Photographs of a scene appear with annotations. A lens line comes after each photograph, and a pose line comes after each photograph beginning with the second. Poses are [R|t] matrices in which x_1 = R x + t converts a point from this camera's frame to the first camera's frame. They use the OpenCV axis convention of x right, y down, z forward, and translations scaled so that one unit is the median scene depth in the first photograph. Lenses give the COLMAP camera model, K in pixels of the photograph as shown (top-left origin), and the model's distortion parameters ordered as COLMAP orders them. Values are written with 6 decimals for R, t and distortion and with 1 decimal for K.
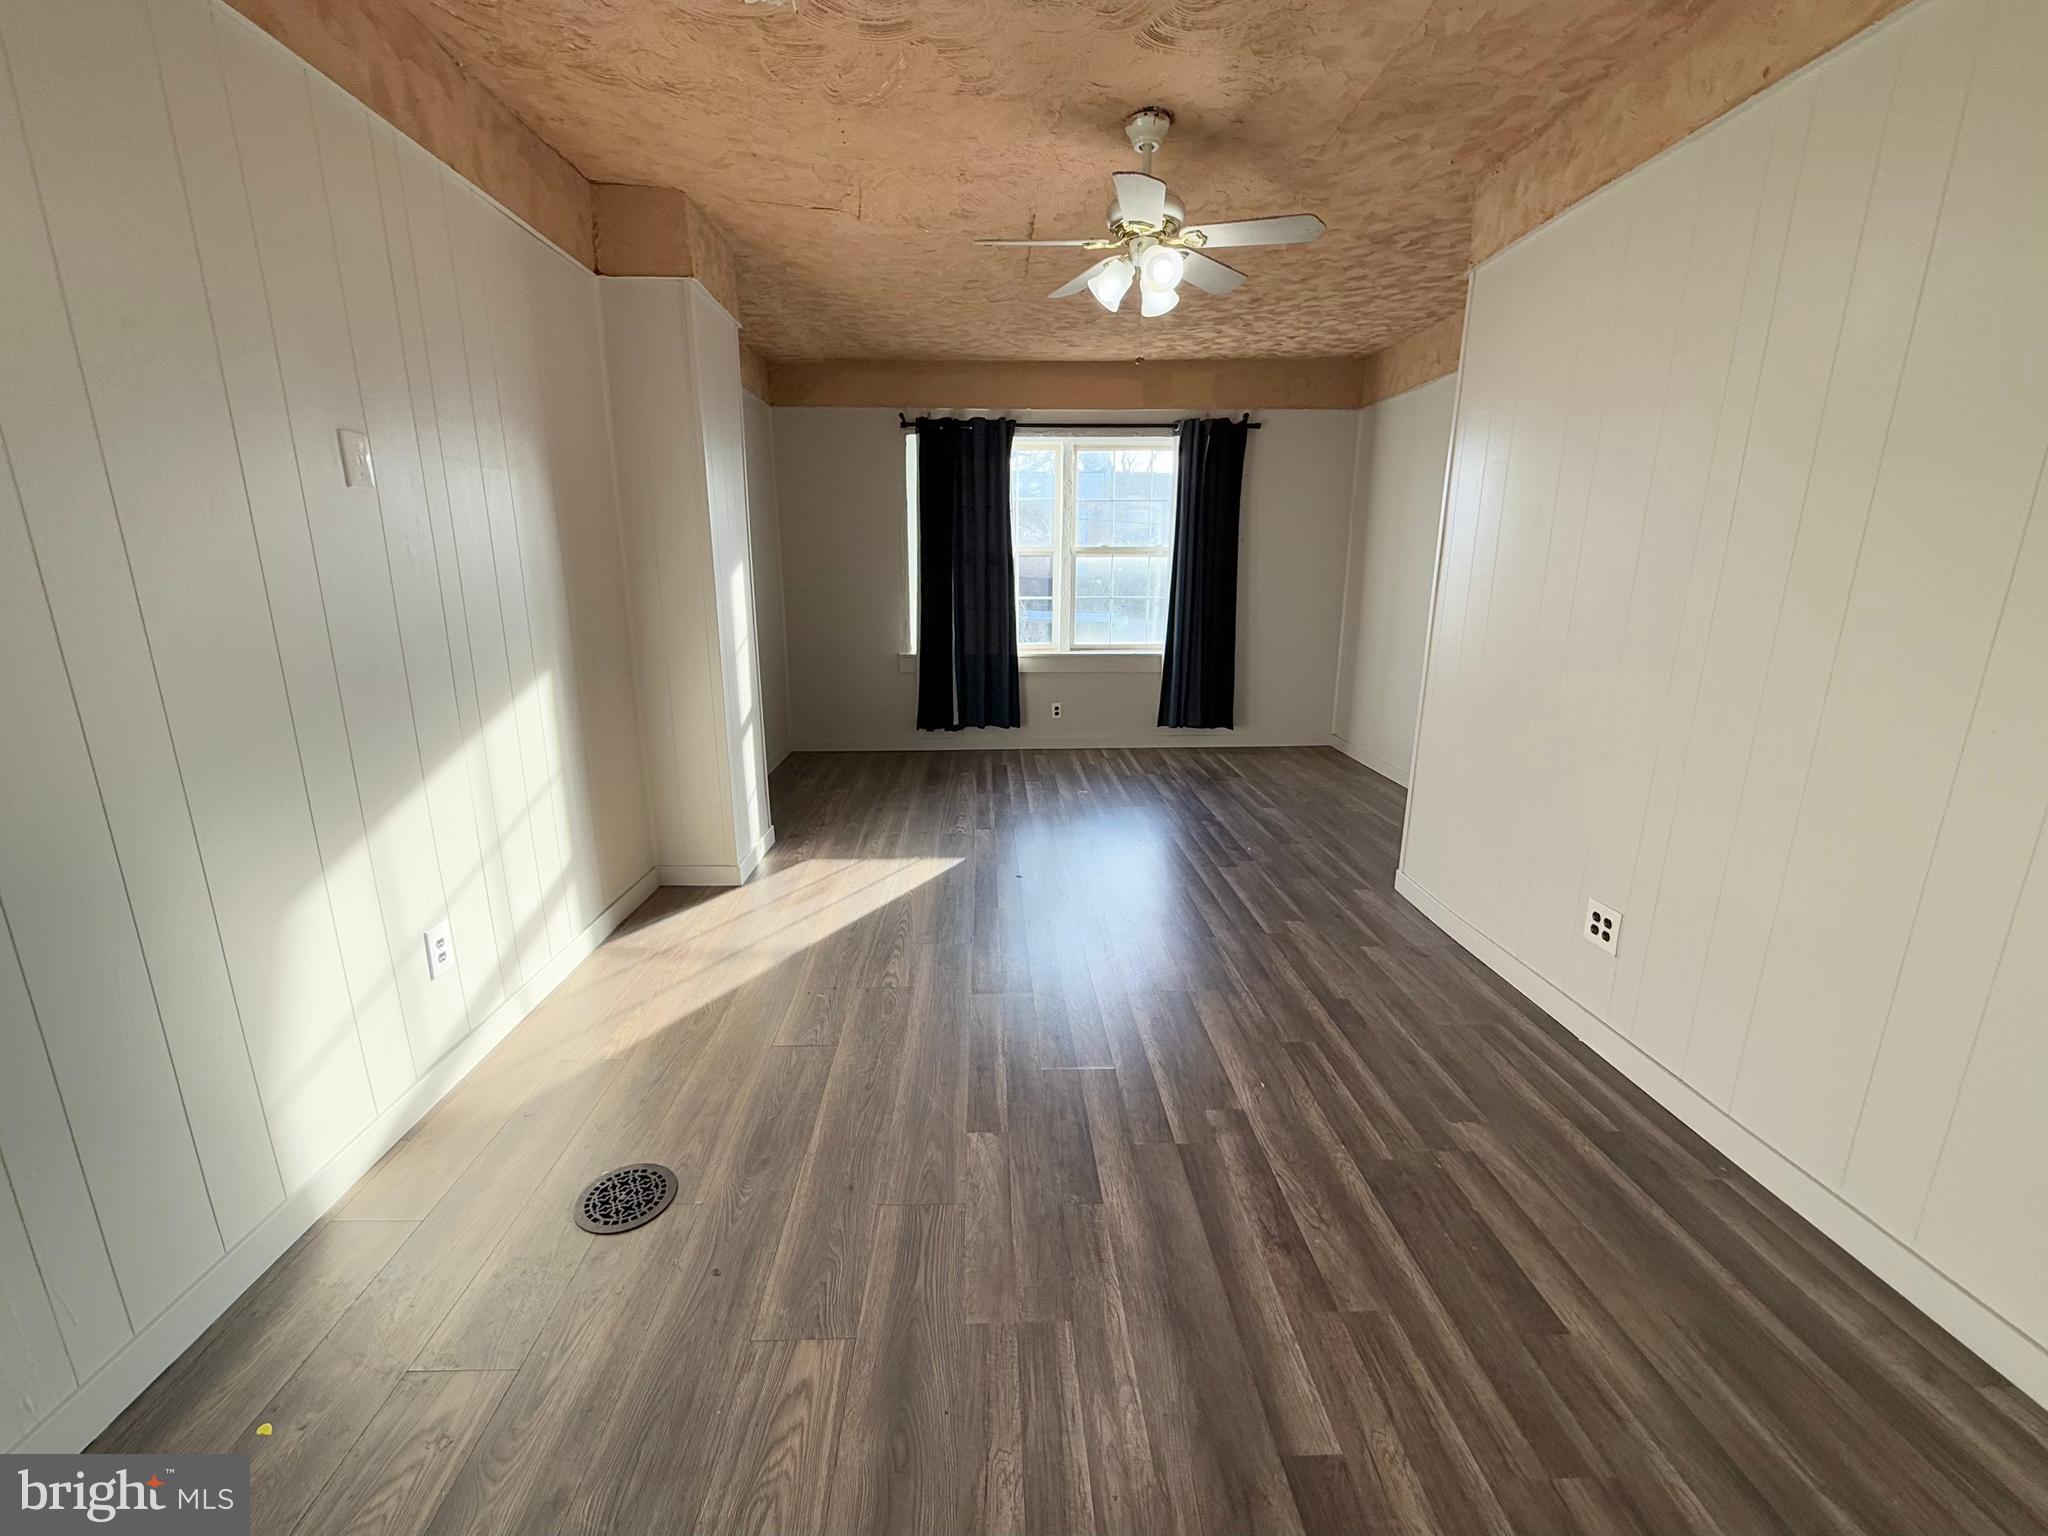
lens RADIAL K [[833.3, 0, 1011.4], [0, 833.3, 768.7], [0, 0, 1]] dist [0.000107, 0.000046]
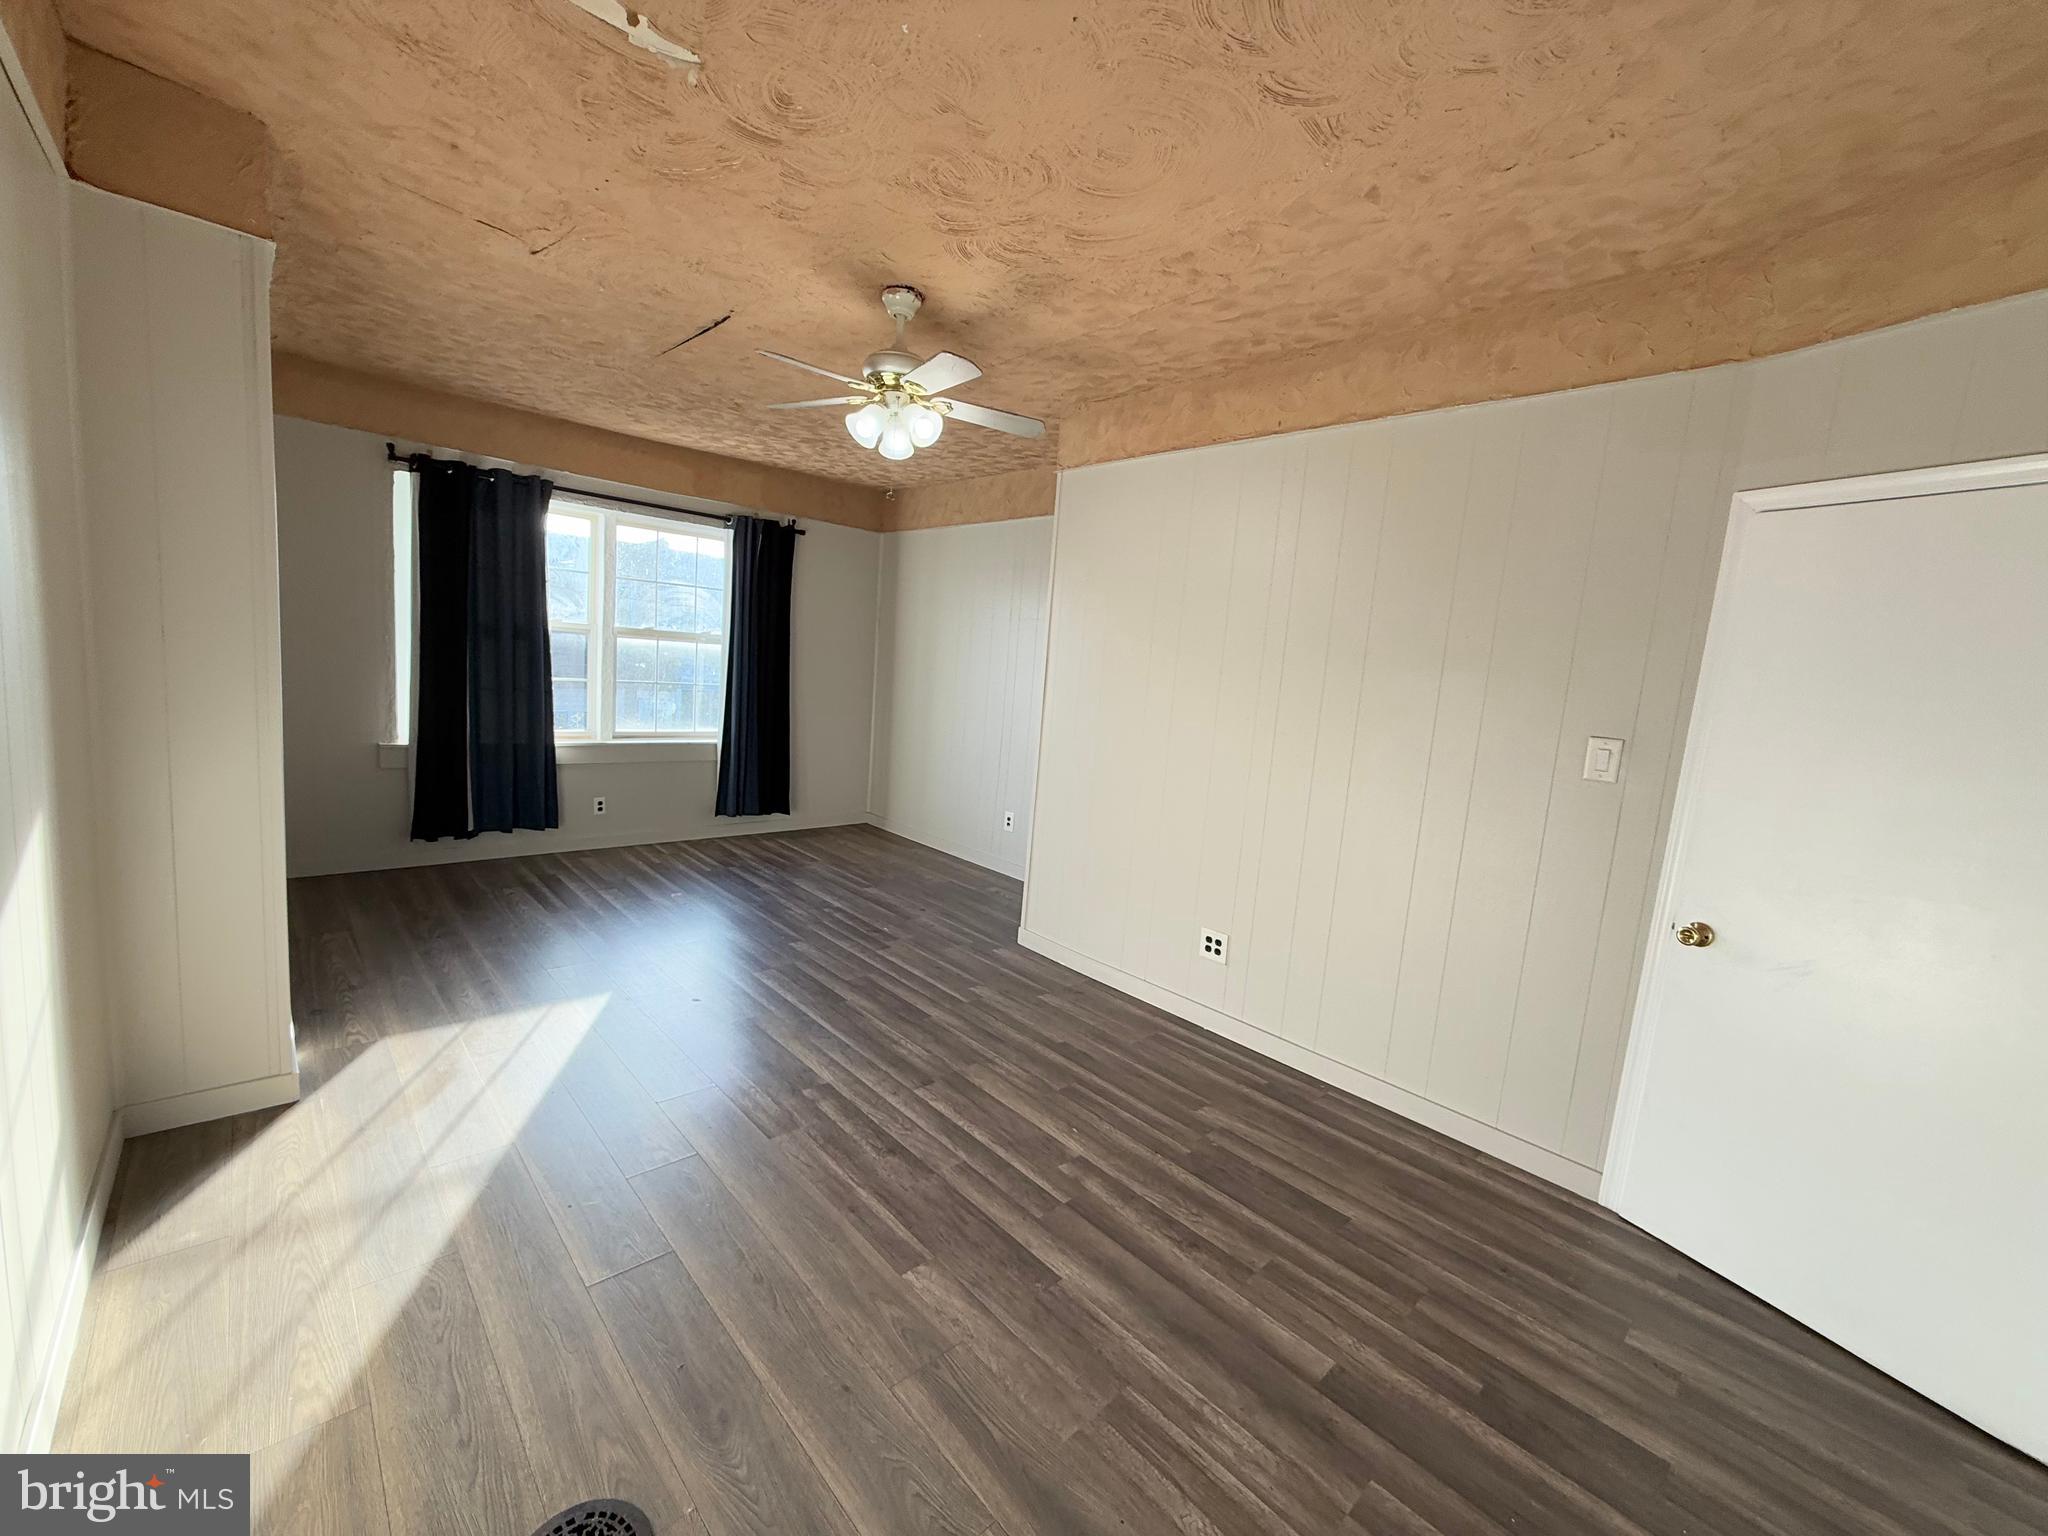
lens RADIAL K [[815.5, 0, 1017.2], [0, 815.5, 766.4], [0, 0, 1]] dist [0.000059, -0.000039]
pose [[0.748067, -0.024187, 0.663182, -0.413971], [0.080872, 0.995210, -0.054927, -0.060848], [-0.658677, 0.094722, 0.746440, 0.117902]]
